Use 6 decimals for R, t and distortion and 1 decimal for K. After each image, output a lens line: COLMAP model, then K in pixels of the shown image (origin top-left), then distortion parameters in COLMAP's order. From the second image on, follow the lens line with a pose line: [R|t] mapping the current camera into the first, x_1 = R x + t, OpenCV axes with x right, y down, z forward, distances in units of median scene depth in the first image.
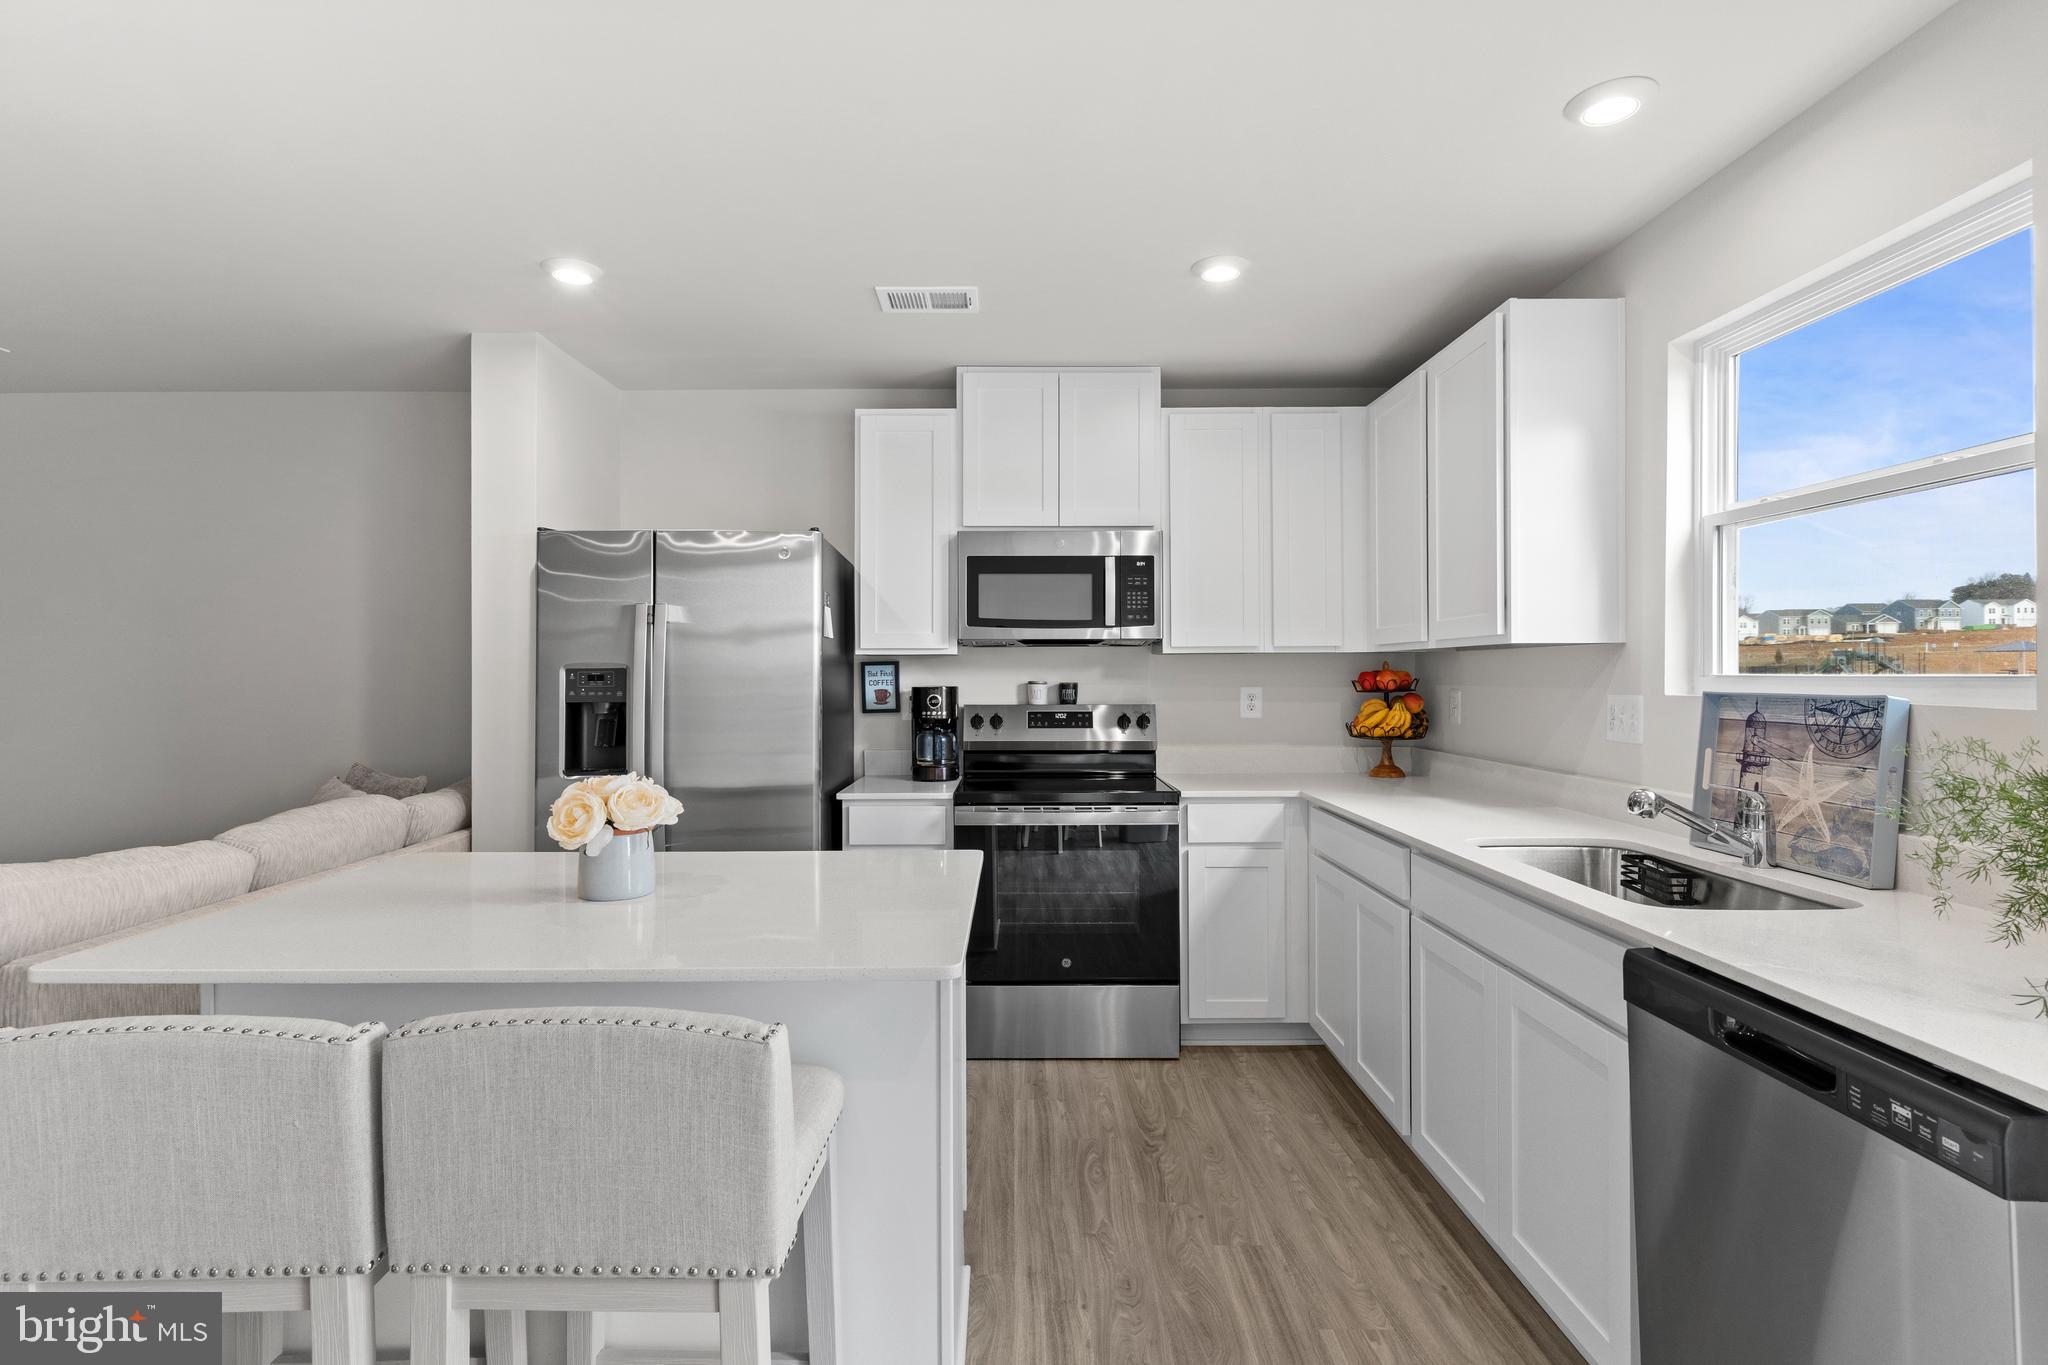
lens RADIAL K [[988.8, 0, 1016.2], [0, 988.8, 671.1], [0, 0, 1]] dist [0.002762, 0.000912]
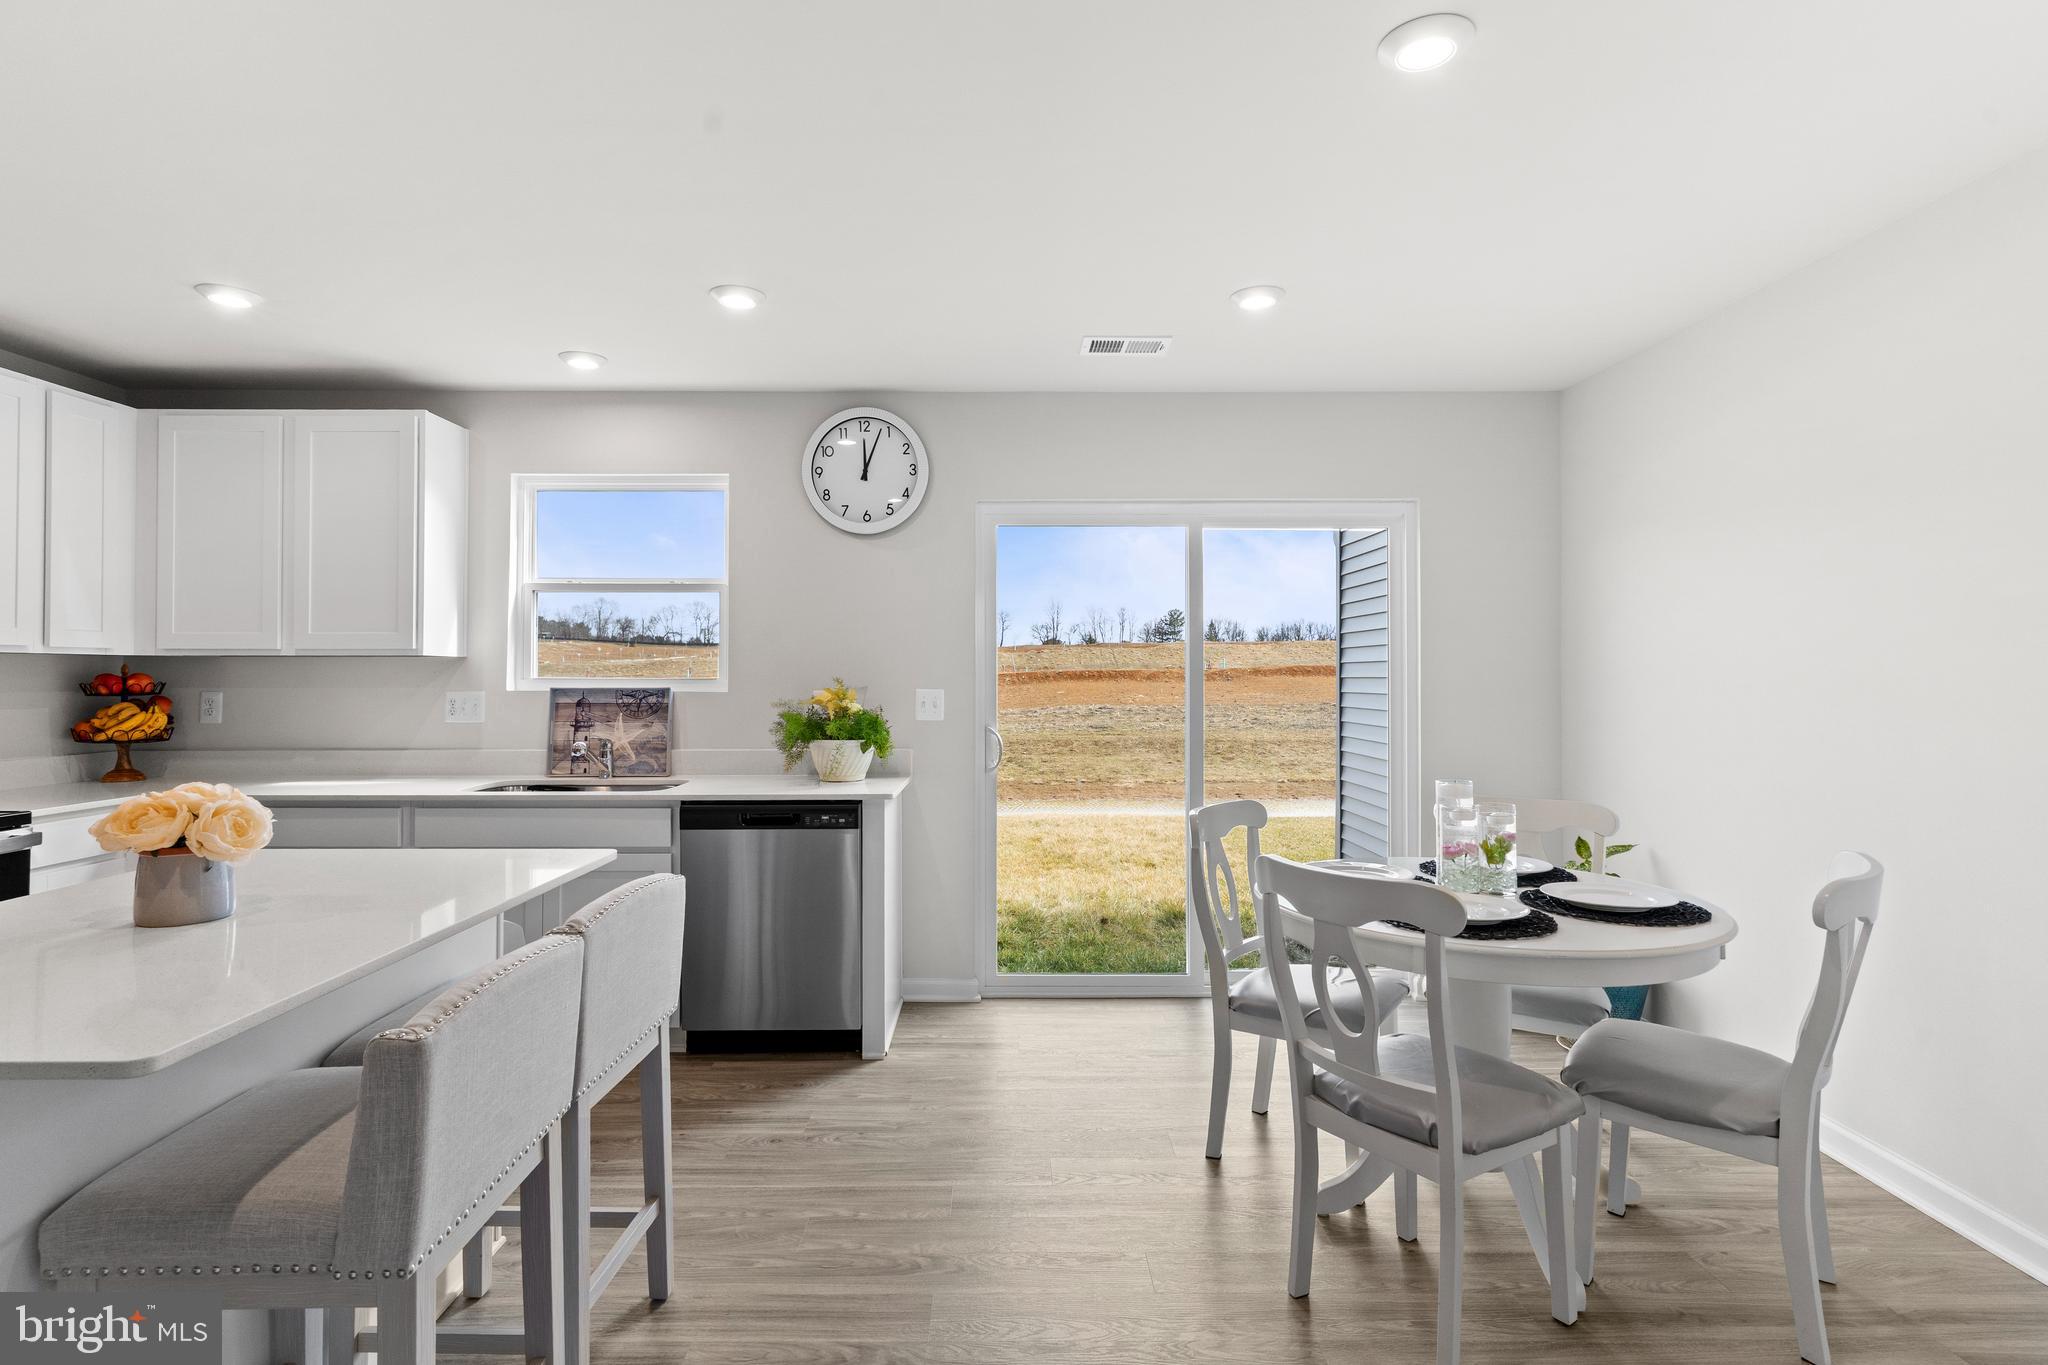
lens RADIAL K [[1007.3, 0, 1013.9], [0, 1007.3, 662.2], [0, 0, 1]] dist [0.003233, 0.000399]
pose [[-0.006133, 0.016581, 0.999844, -0.768891], [-0.003871, 0.999855, -0.016605, 0.001590], [-0.999974, -0.003972, -0.006068, 0.142207]]
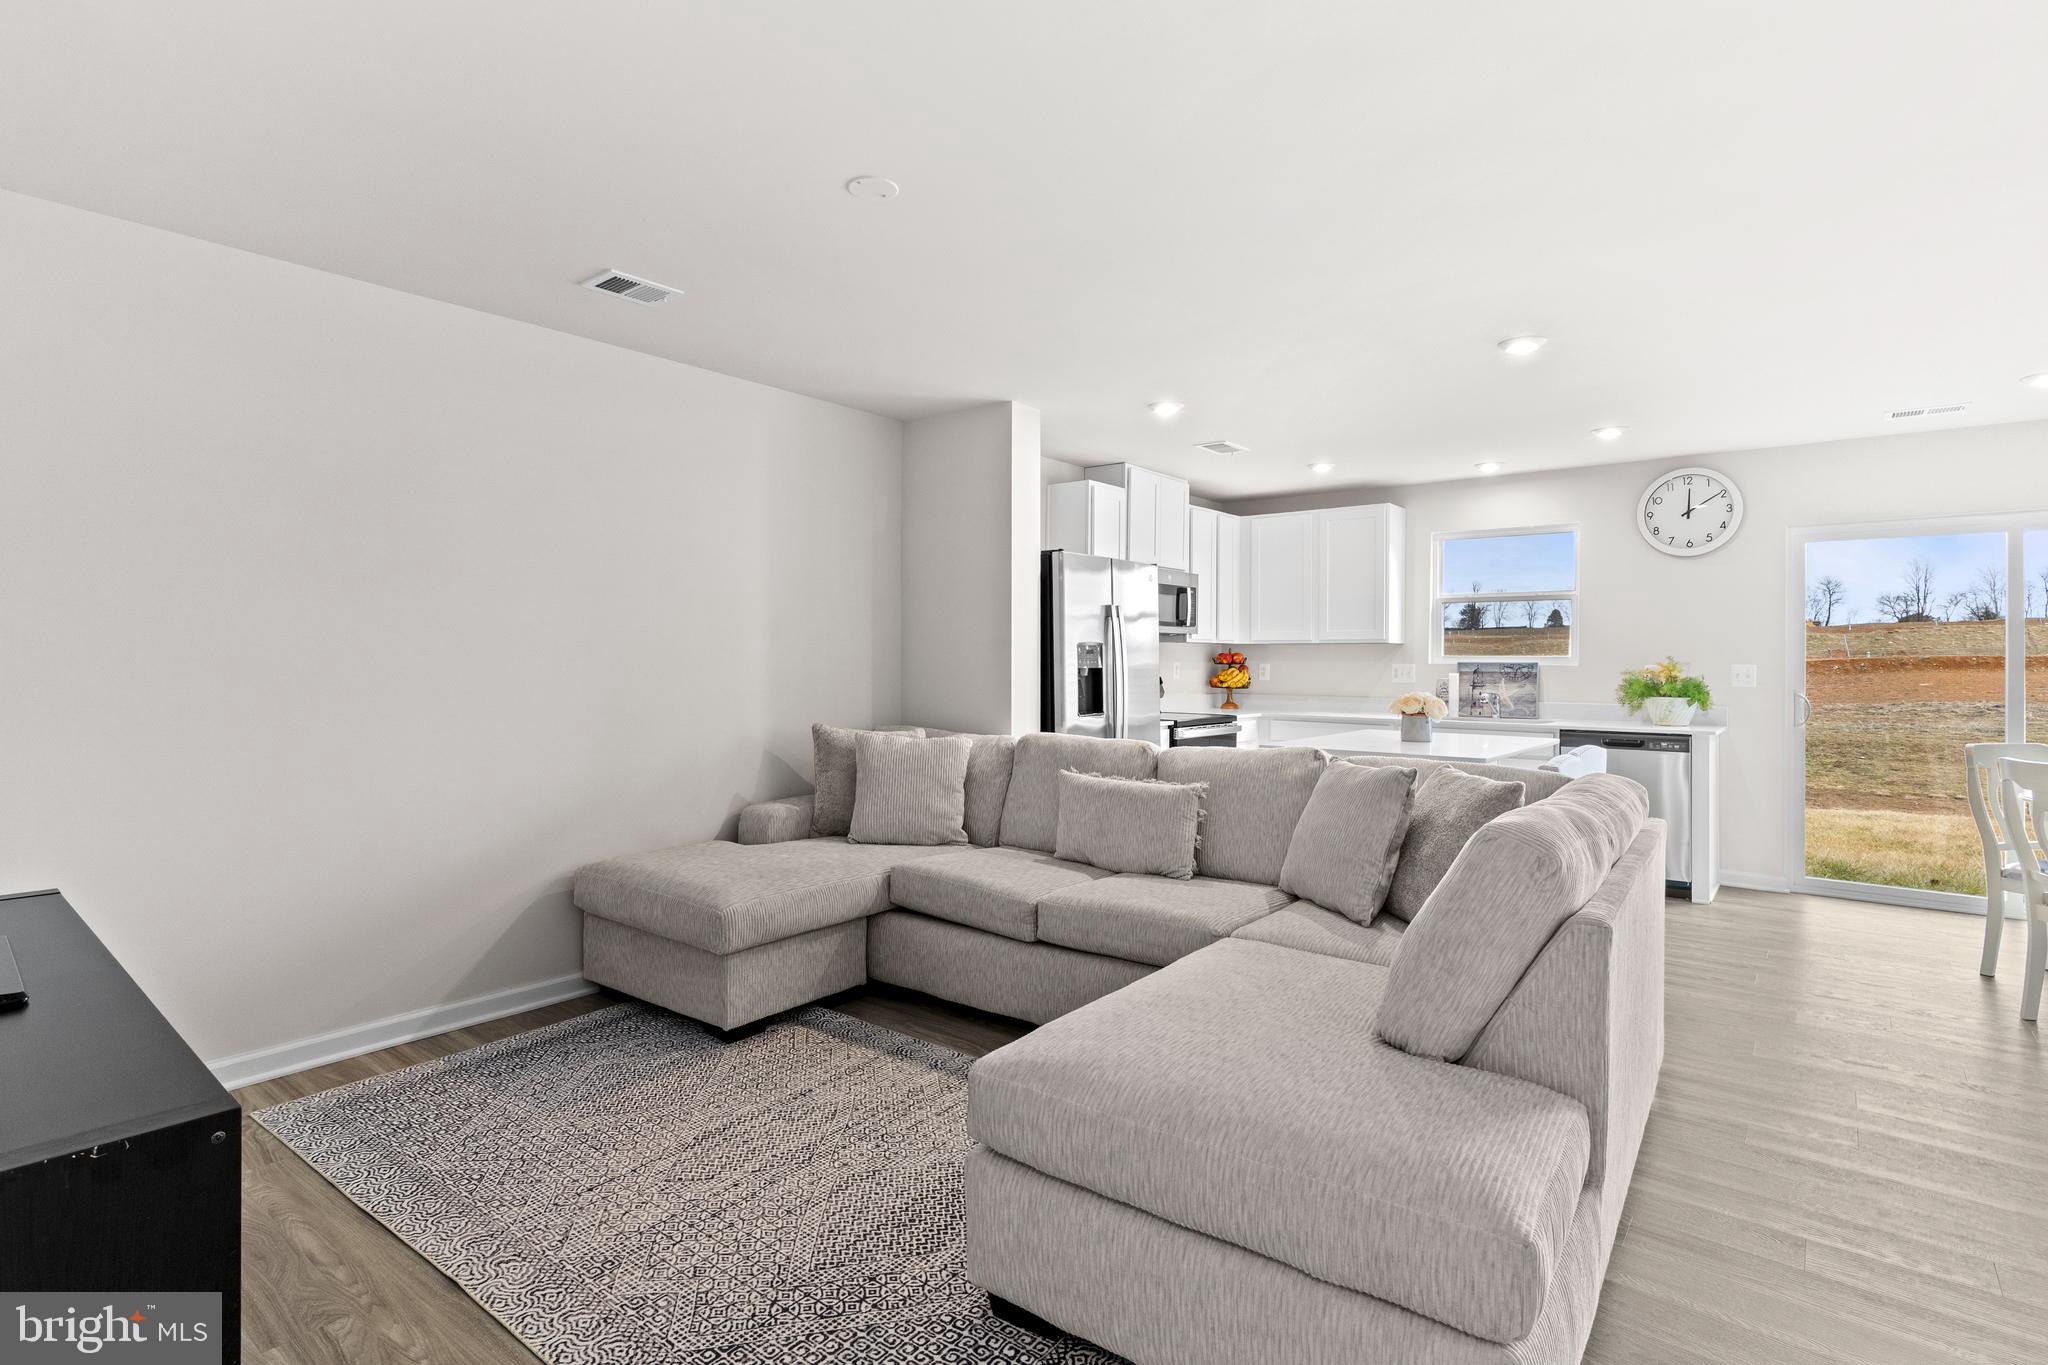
lens RADIAL K [[1009.6, 0, 1013.9], [0, 1009.6, 656.5], [0, 0, 1]] dist [0.003823, 0.000862]
pose [[0.631515, 0.008511, 0.775317, -1.681843], [-0.010378, 0.999943, -0.002524, 0.018360], [-0.775294, -0.006453, 0.631567, 0.111919]]
